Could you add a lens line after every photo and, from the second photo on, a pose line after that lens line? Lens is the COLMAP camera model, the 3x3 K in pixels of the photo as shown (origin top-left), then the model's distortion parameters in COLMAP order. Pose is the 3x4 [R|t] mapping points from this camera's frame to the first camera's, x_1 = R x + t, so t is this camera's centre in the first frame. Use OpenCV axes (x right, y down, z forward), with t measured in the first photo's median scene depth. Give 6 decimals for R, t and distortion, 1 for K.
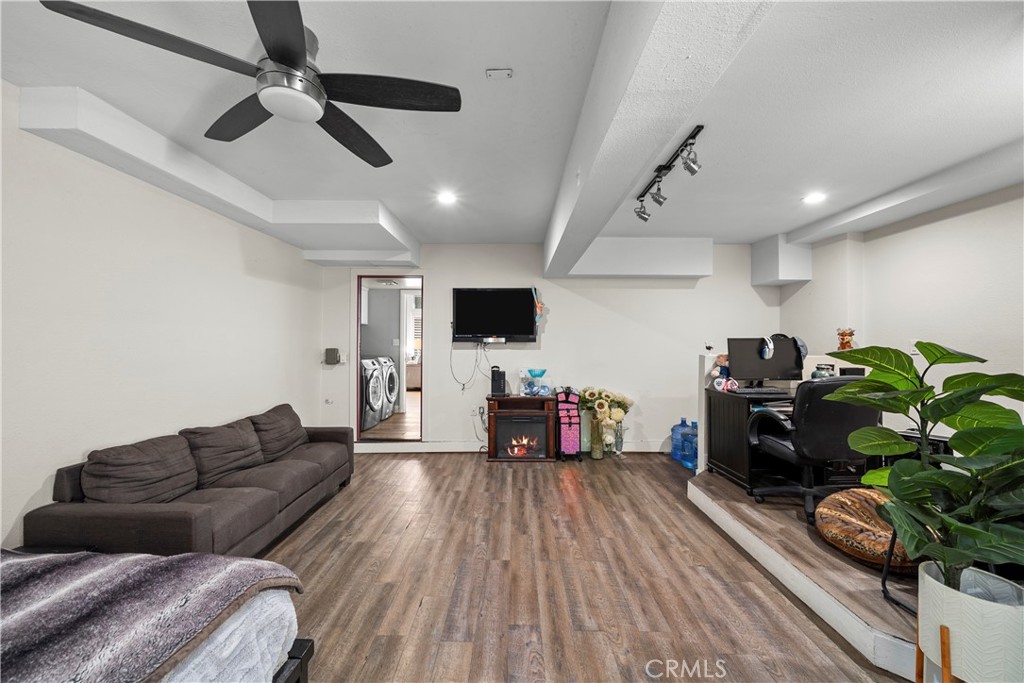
lens RADIAL K [[406.6, 0, 509.8], [0, 406.6, 344.9], [0, 0, 1]] dist [-0.001039, 0.000113]
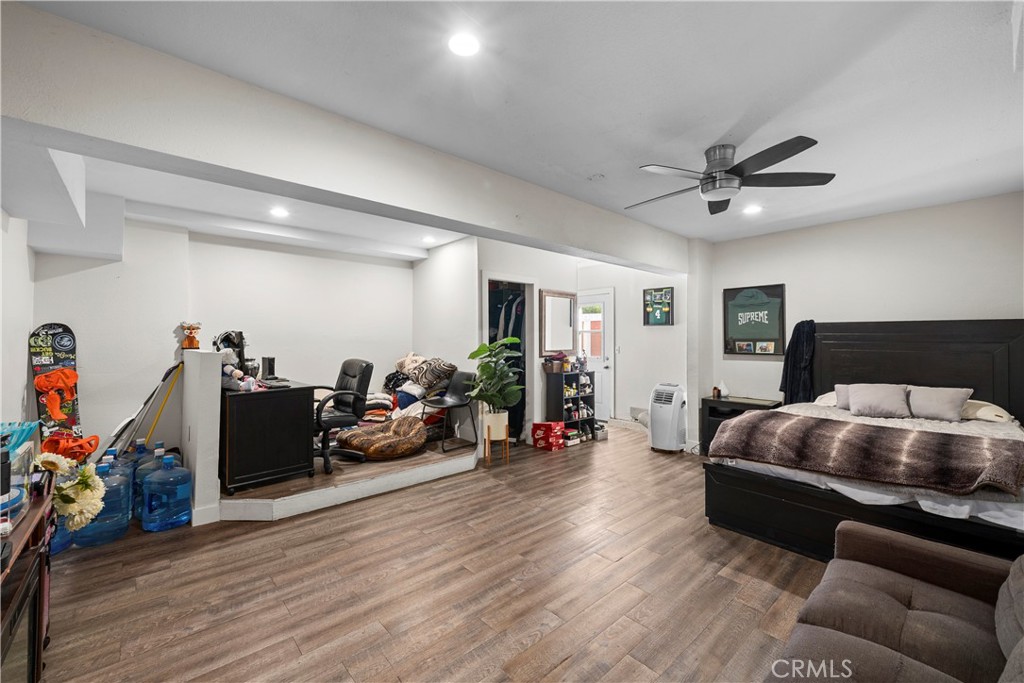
lens RADIAL K [[406.6, 0, 506.5], [0, 406.6, 334.7], [0, 0, 1]] dist [-0.001039, 0.000113]
pose [[-0.670653, 0.002045, 0.741769, -0.763476], [-0.005879, 0.999950, -0.008071, -0.012956], [-0.741748, -0.009774, -0.670607, 1.769180]]
